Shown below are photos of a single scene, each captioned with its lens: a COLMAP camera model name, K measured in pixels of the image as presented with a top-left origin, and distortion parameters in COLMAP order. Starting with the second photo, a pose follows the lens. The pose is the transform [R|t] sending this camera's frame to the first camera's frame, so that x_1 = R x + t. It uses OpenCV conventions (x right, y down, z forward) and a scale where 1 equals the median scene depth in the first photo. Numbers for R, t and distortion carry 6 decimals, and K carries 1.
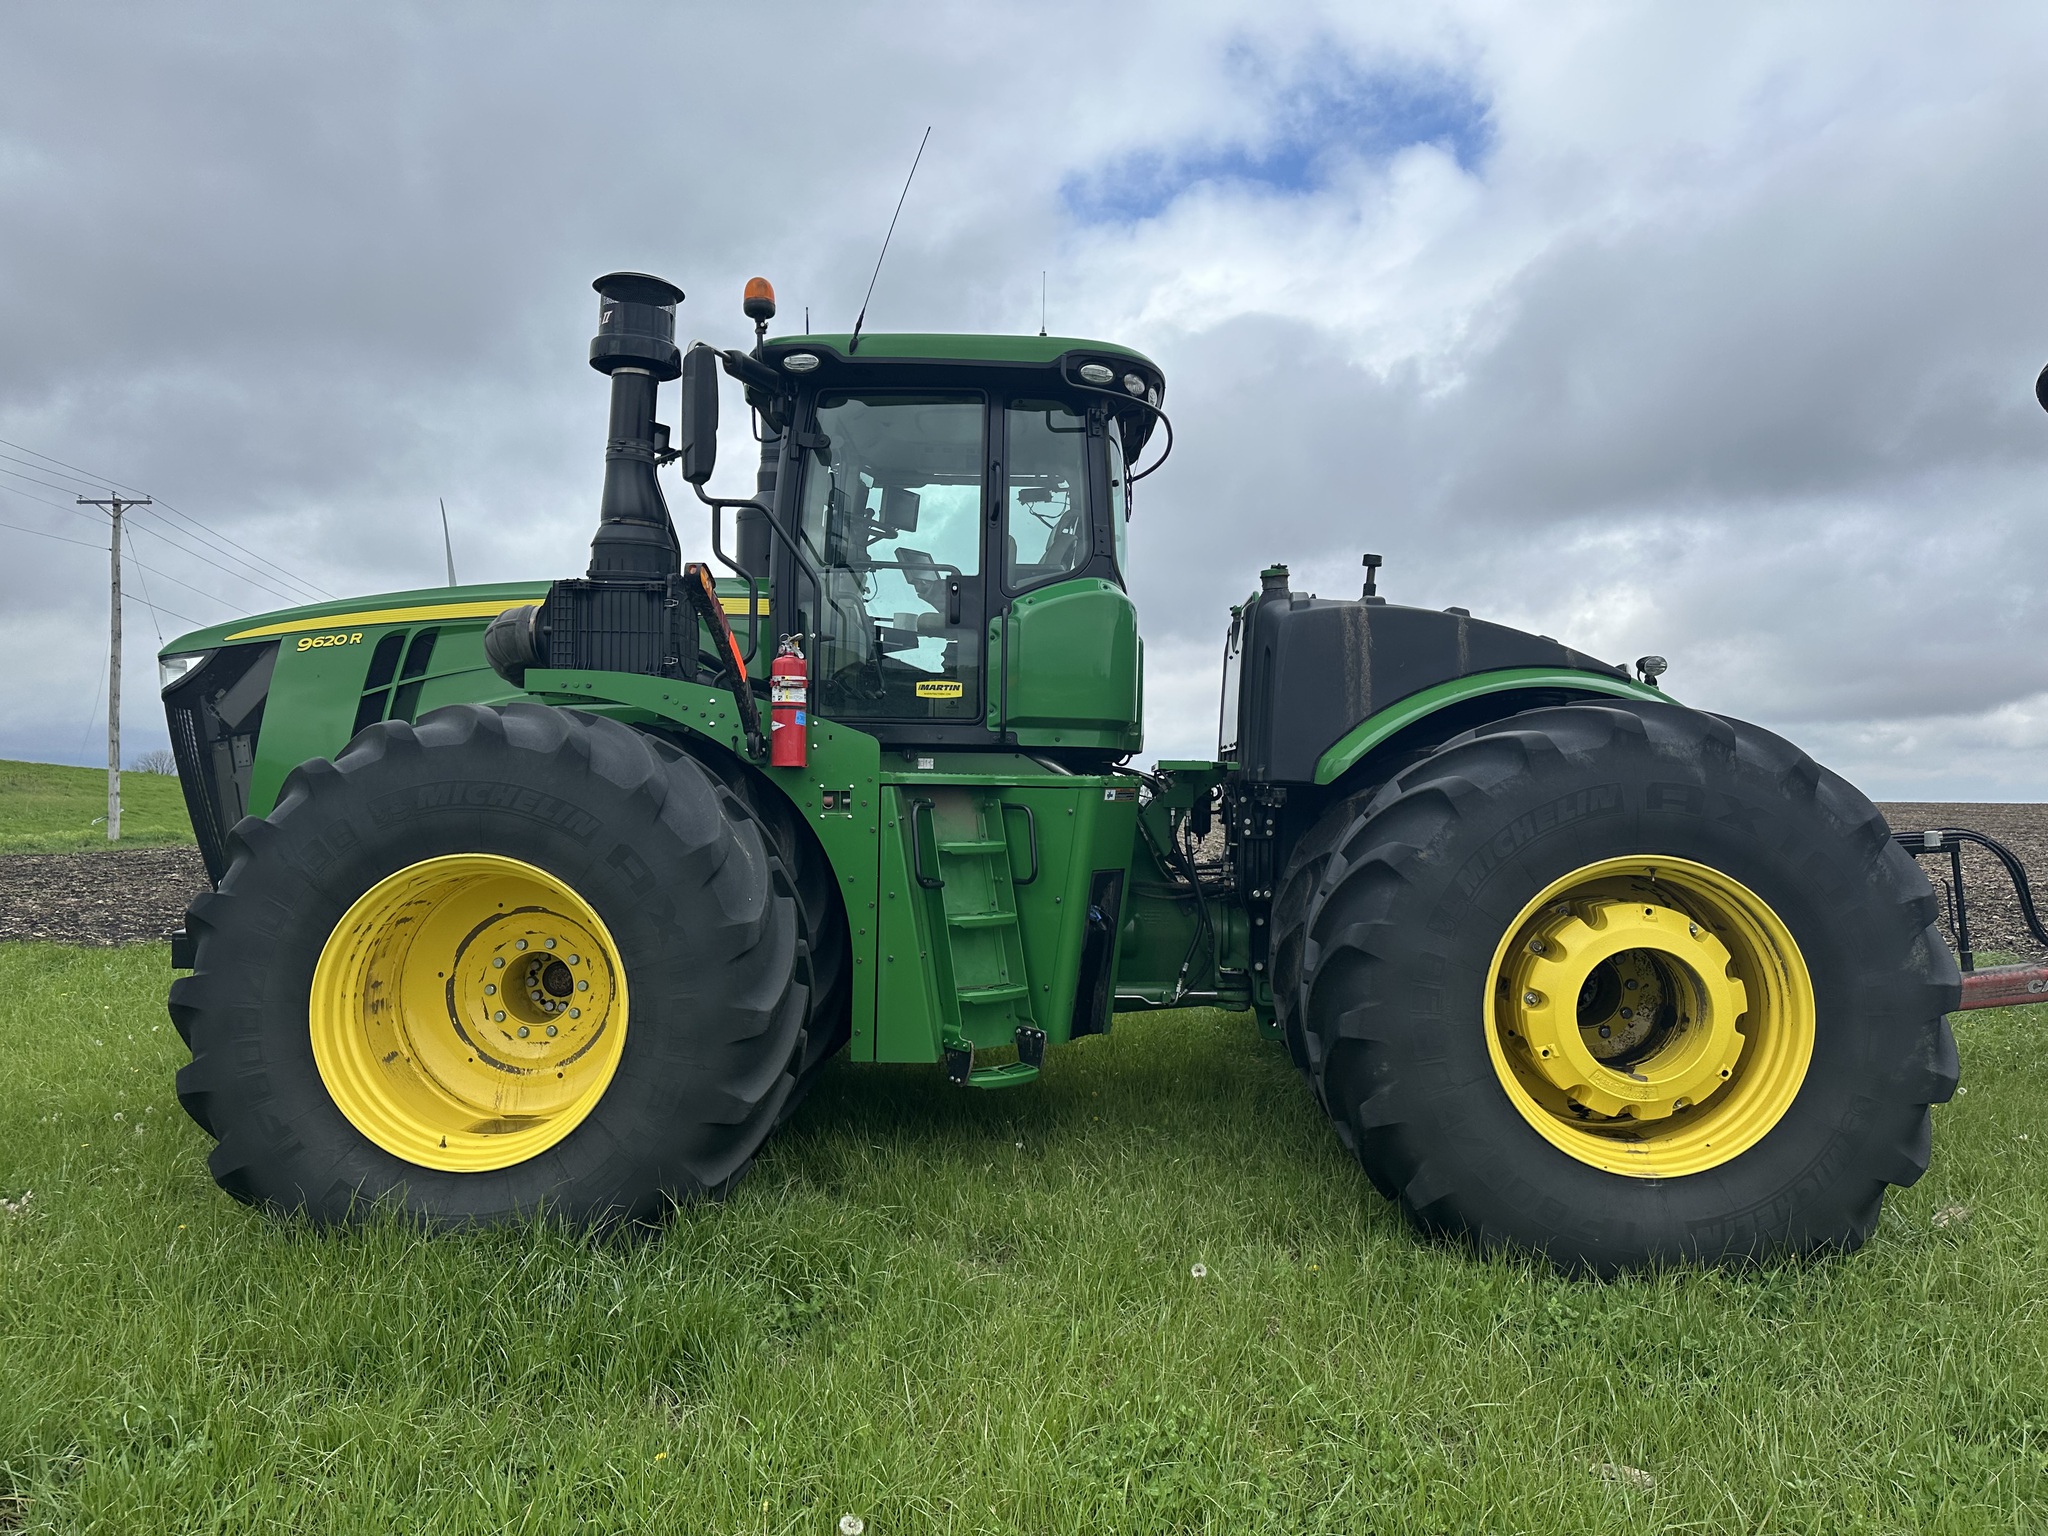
lens RADIAL K [[1447.3, 0, 1023.8], [0, 1447.3, 800.4], [0, 0, 1]] dist [0.031726, -0.000581]
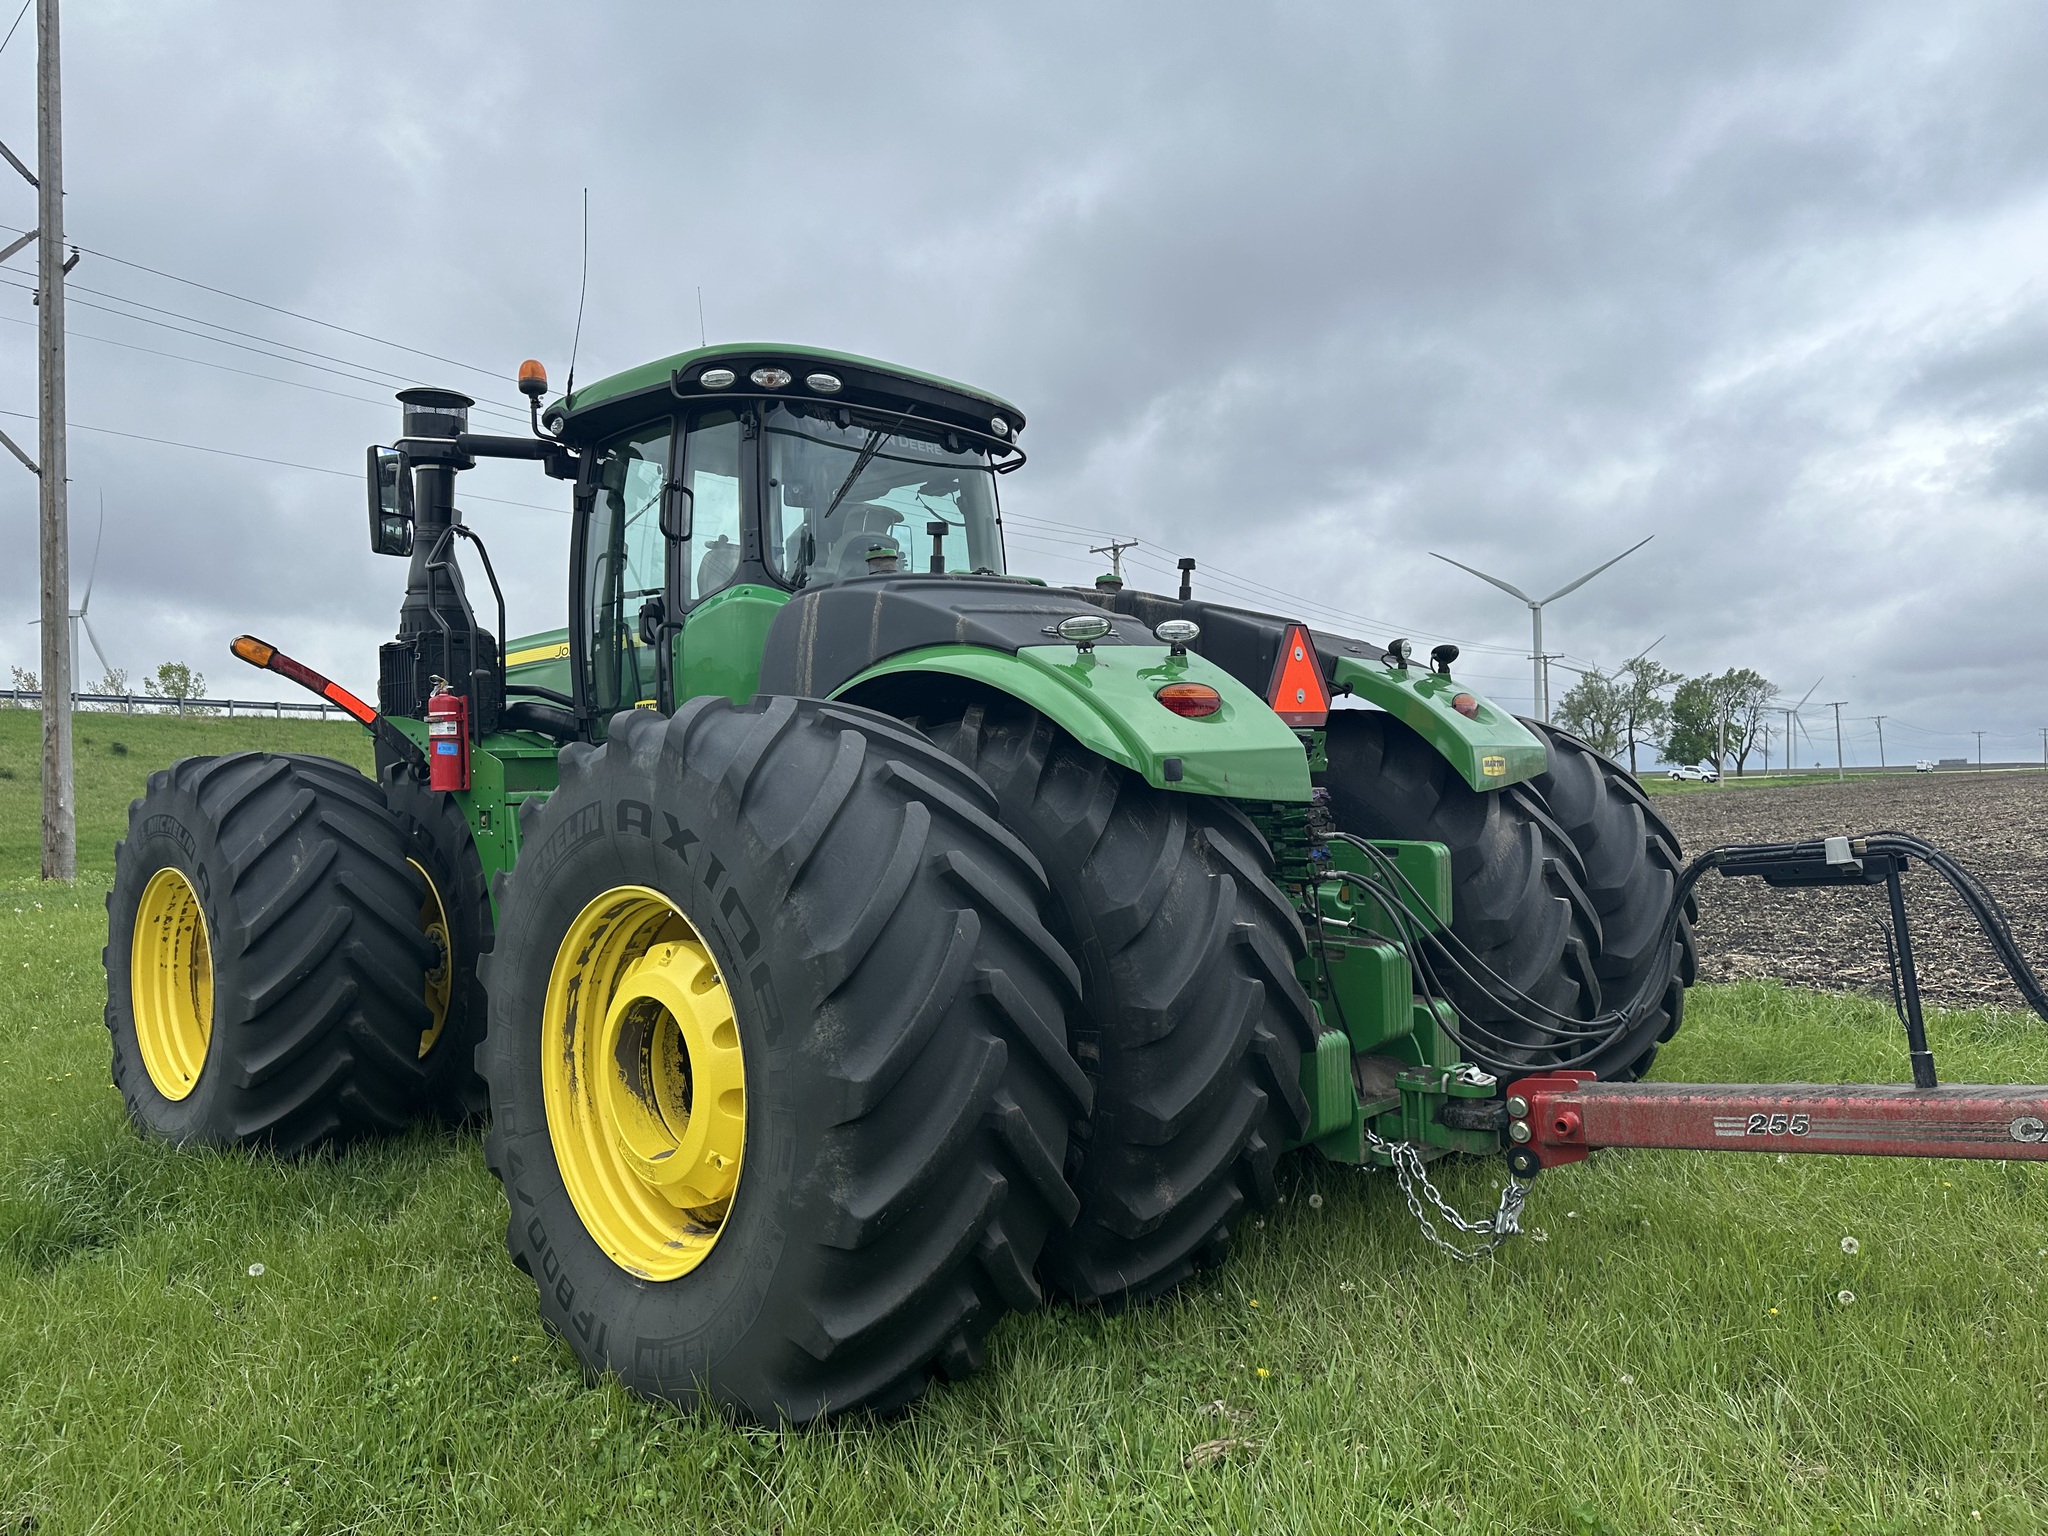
lens RADIAL K [[1467.0, 0, 1026.5], [0, 1467.0, 794.0], [0, 0, 1]] dist [-0.003065, -0.005232]
pose [[0.744999, -0.021366, -0.666724, 0.872270], [0.026317, 0.999650, -0.002628, -0.005363], [0.666547, -0.015588, 0.745300, 0.401010]]
